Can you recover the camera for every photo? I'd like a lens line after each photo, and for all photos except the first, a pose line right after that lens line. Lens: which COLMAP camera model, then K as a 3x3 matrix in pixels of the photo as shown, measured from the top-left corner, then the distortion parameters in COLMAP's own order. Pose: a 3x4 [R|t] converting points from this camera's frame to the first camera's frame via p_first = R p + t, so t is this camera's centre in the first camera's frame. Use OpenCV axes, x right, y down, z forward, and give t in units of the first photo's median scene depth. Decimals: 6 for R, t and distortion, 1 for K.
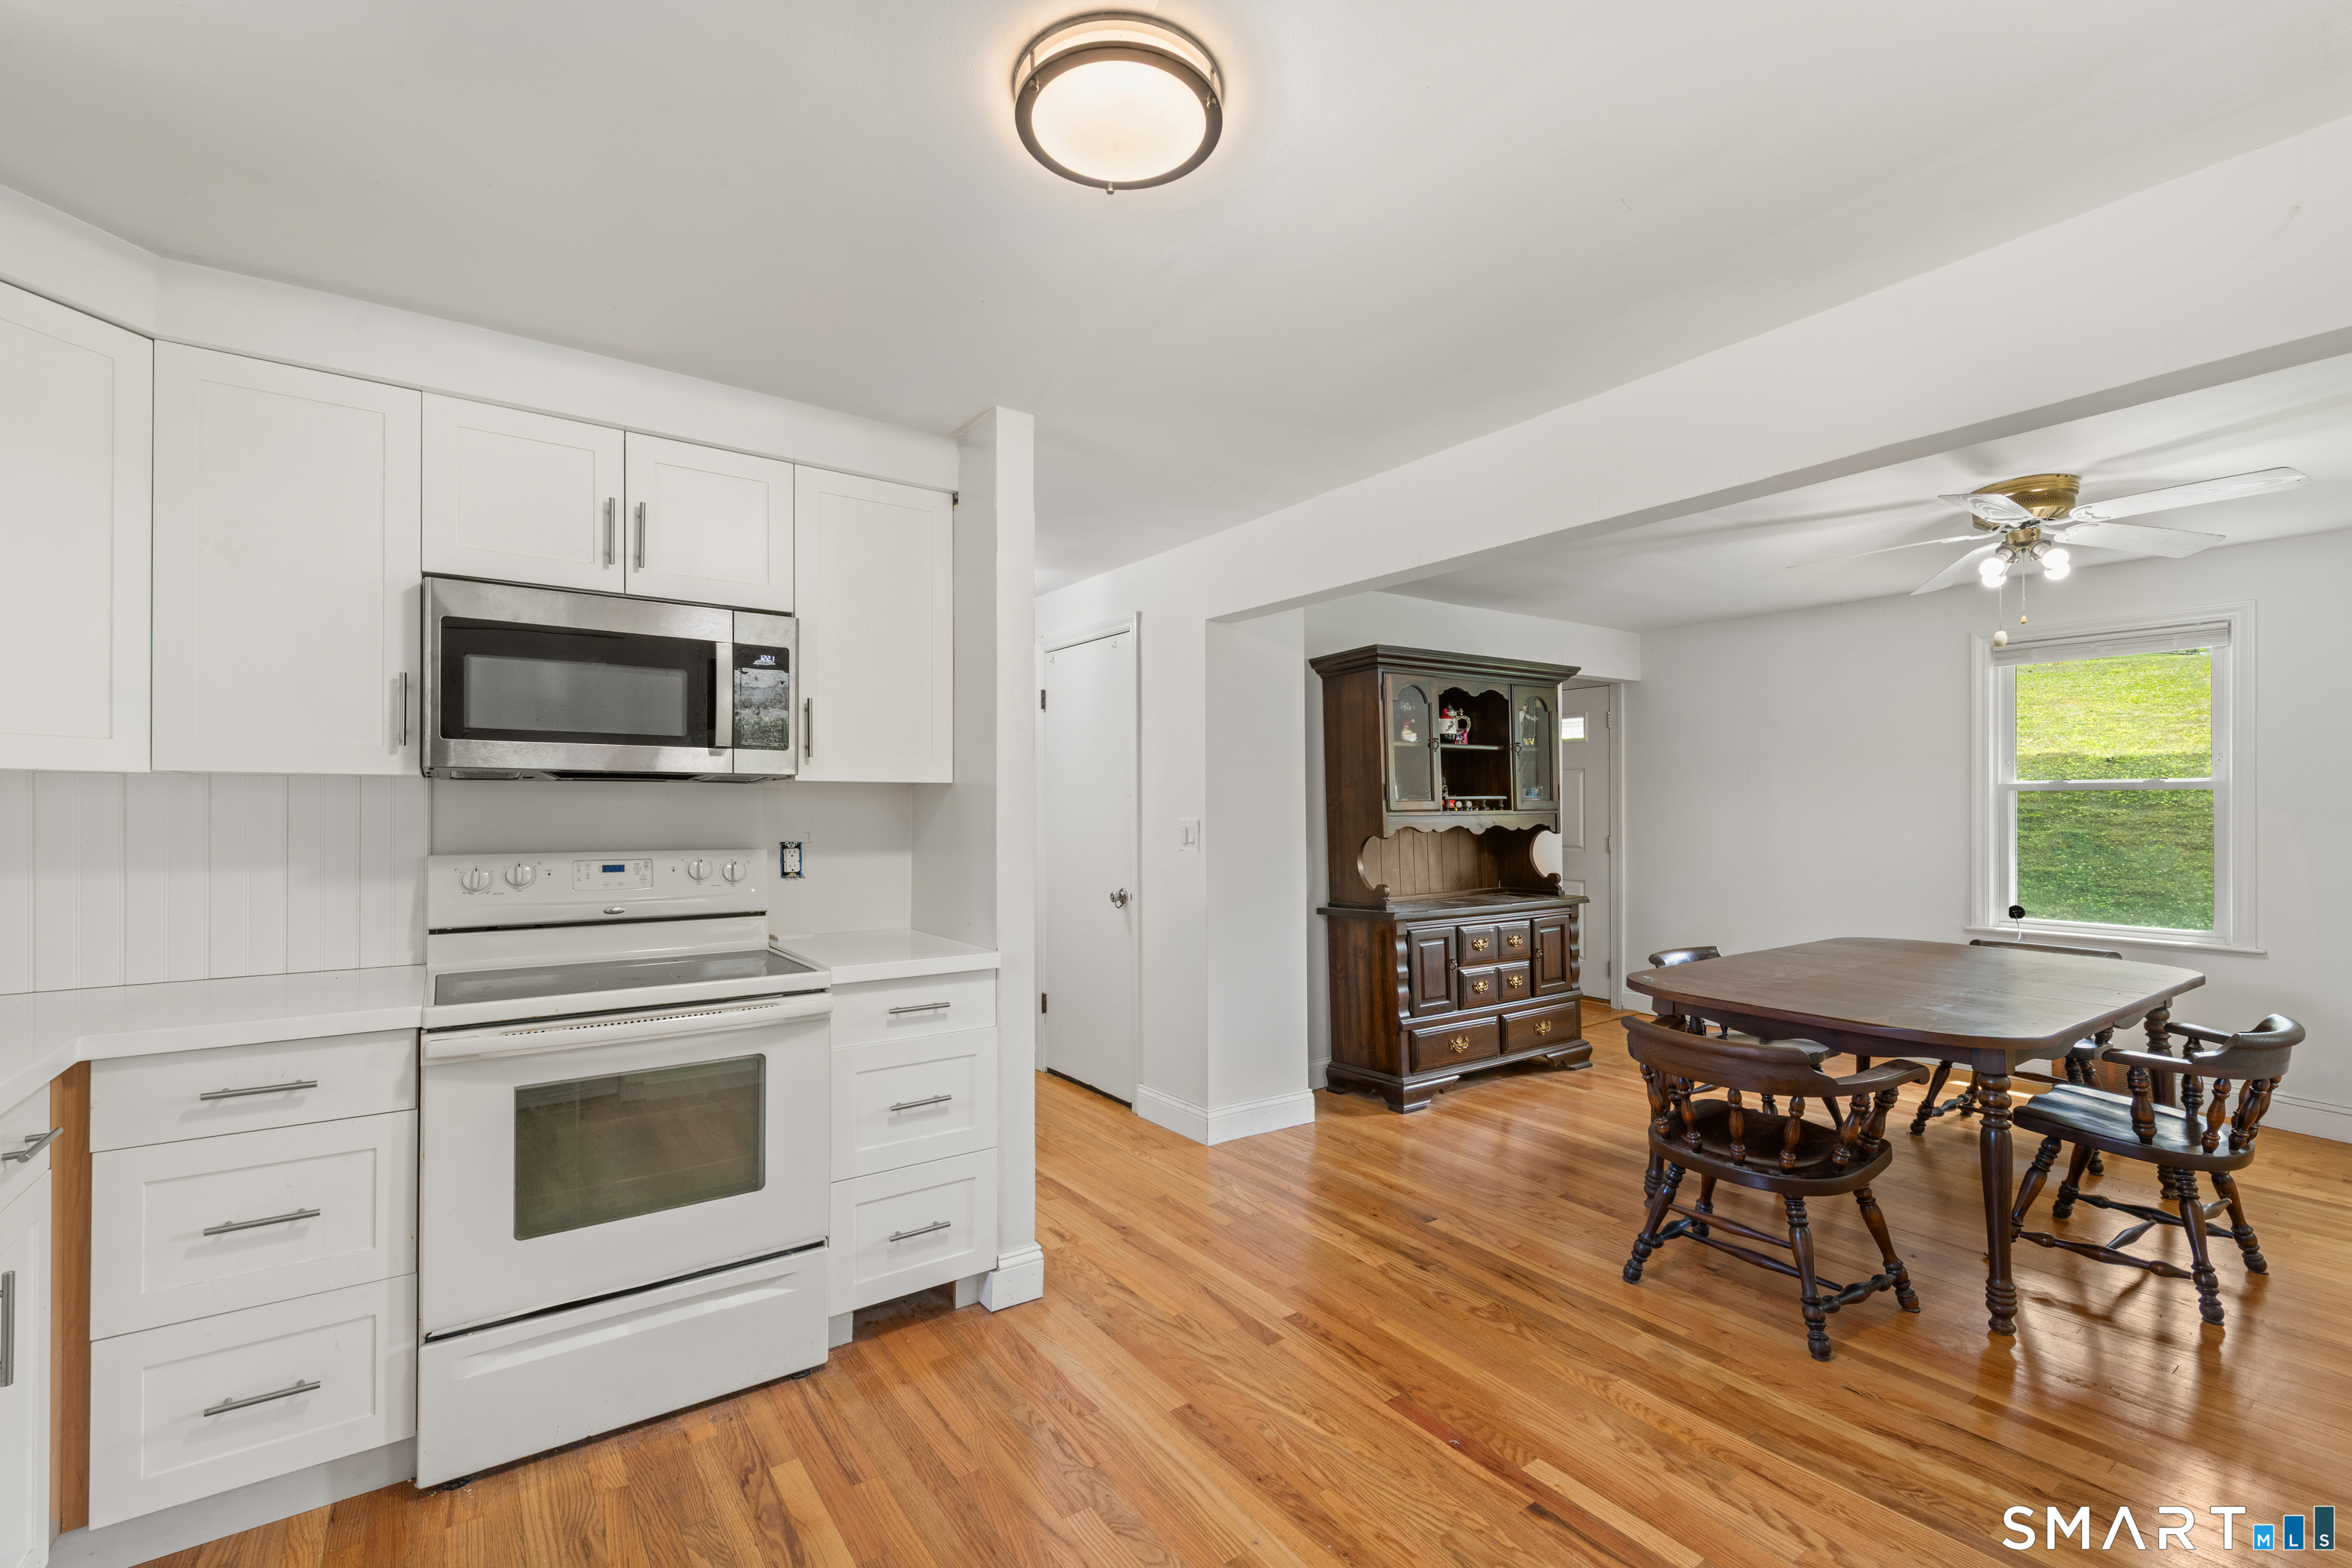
lens RADIAL K [[1037.3, 0, 1120.5], [0, 1037.3, 810.8], [0, 0, 1]] dist [-0.001595, -0.001693]
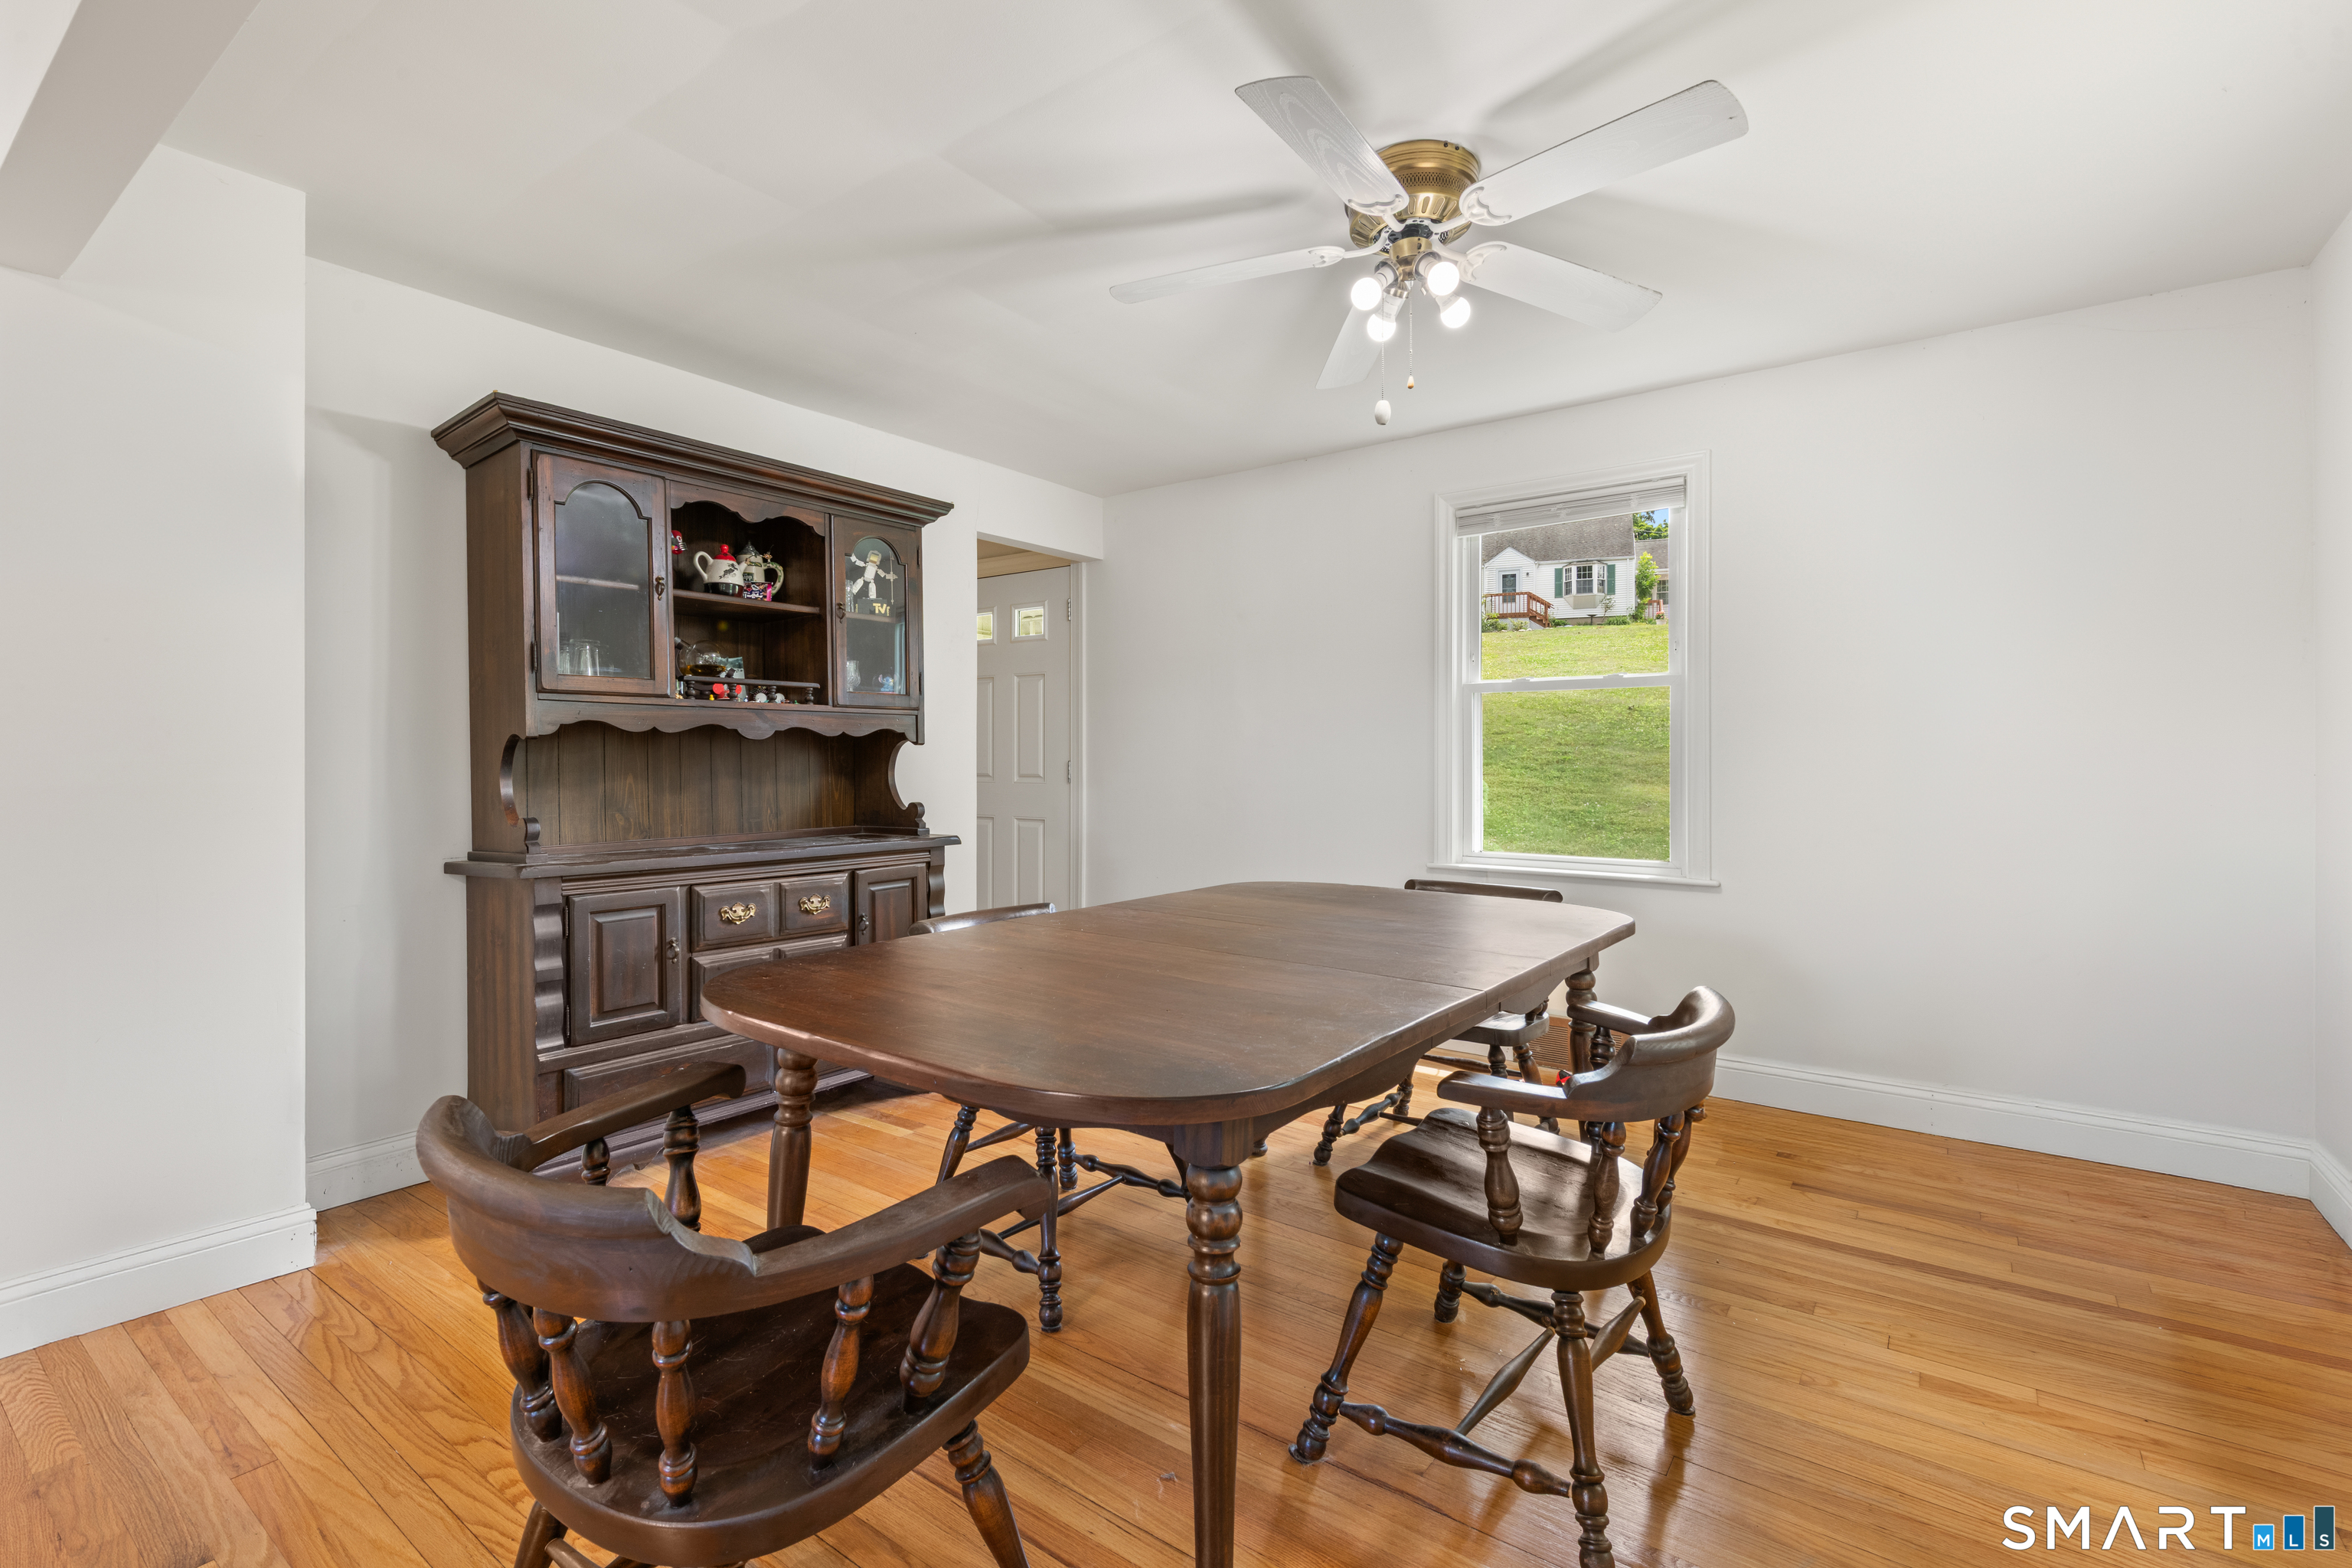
lens RADIAL K [[1041.5, 0, 1176.0], [0, 1041.5, 784.0], [0, 0, 1]] dist [0.010052, -0.000913]
pose [[0.945515, -0.003036, 0.325565, 0.395468], [0.000097, 0.999959, 0.009043, 0.045943], [-0.325580, -0.008519, 0.945476, 0.328779]]
